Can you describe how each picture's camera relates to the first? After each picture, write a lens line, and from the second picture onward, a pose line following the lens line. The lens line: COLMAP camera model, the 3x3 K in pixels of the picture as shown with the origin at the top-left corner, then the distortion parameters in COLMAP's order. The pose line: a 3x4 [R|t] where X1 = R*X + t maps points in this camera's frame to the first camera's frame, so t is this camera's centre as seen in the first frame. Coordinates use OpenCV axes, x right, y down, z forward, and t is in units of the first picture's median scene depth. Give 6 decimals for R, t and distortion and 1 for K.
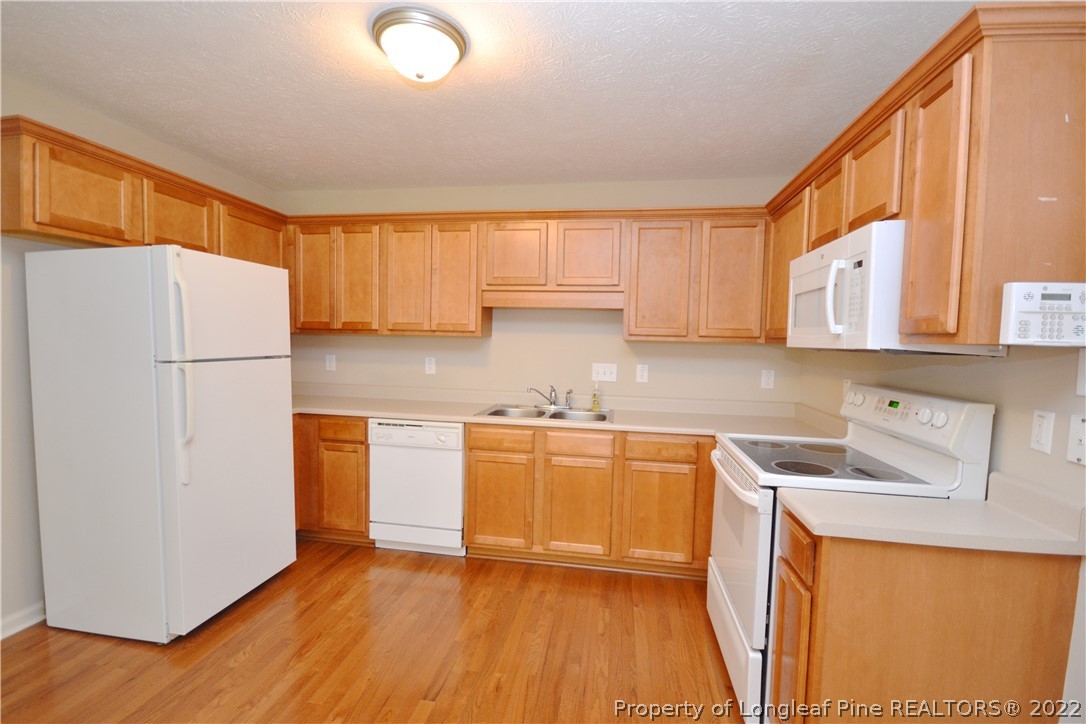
lens RADIAL K [[481.5, 0, 539.0], [0, 481.5, 366.7], [0, 0, 1]] dist [0.012496, -0.014348]
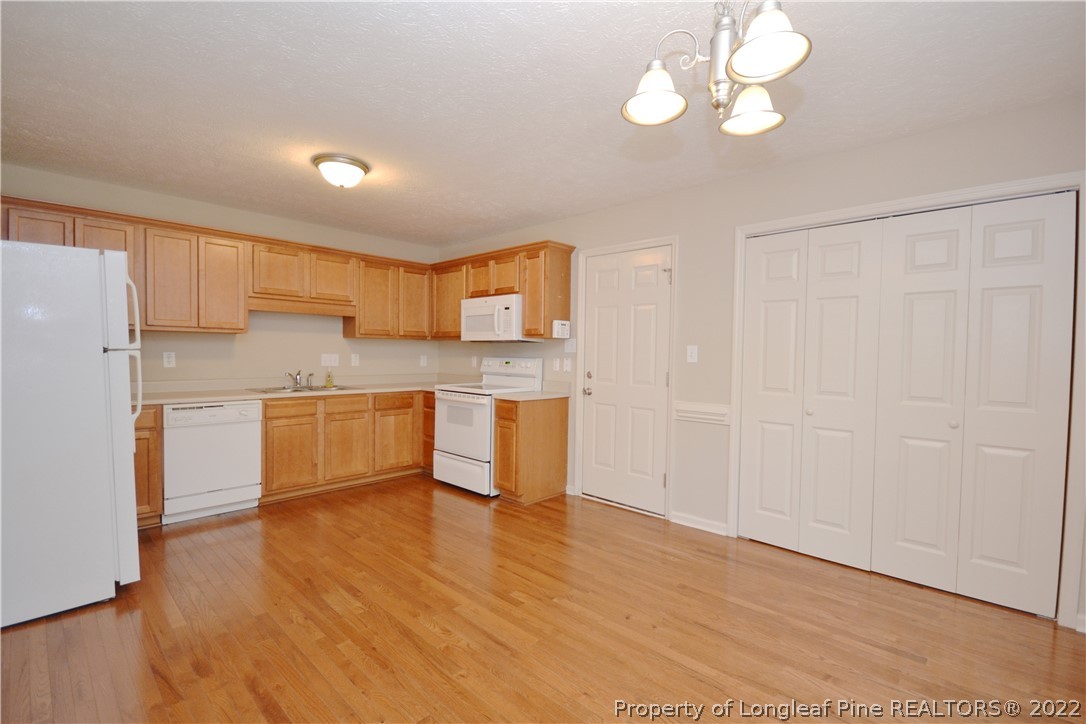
lens RADIAL K [[481.5, 0, 539.0], [0, 481.5, 366.7], [0, 0, 1]] dist [0.012496, -0.014348]
pose [[0.555808, -0.040817, 0.830308, -0.834073], [0.045494, 0.998791, 0.018645, 0.039207], [-0.830065, 0.027411, 0.556992, -0.352993]]
